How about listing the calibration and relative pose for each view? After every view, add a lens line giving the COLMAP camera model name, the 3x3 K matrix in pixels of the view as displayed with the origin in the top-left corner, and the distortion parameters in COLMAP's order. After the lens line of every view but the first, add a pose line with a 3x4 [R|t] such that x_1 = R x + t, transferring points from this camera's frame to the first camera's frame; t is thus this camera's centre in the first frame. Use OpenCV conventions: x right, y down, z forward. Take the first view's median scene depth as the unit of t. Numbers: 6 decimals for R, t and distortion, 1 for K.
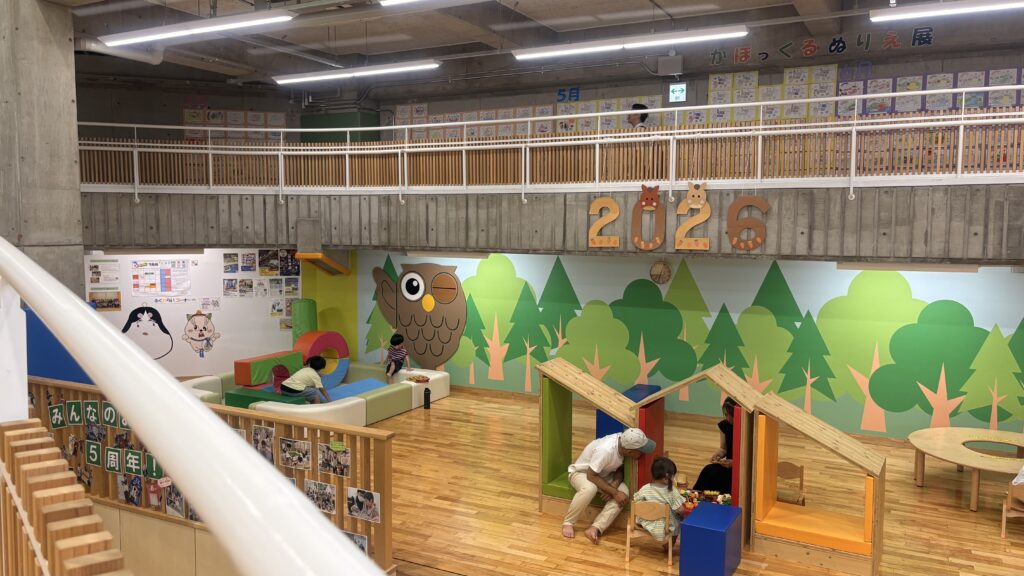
lens RADIAL K [[774.4, 0, 513.4], [0, 774.4, 283.5], [0, 0, 1]] dist [0.047257, -0.043408]
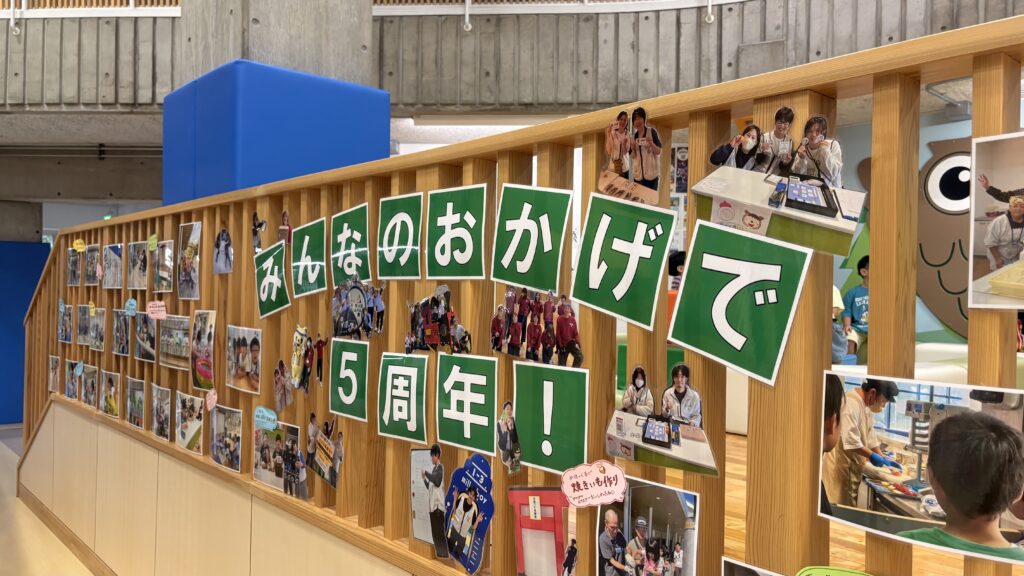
lens RADIAL K [[774.4, 0, 506.5], [0, 774.4, 290.2], [0, 0, 1]] dist [0.047257, -0.043408]
pose [[0.933189, 0.007071, -0.359316, -0.246941], [-0.039432, 0.995785, -0.082814, 0.138333], [0.357216, 0.091450, 0.929534, 0.493069]]
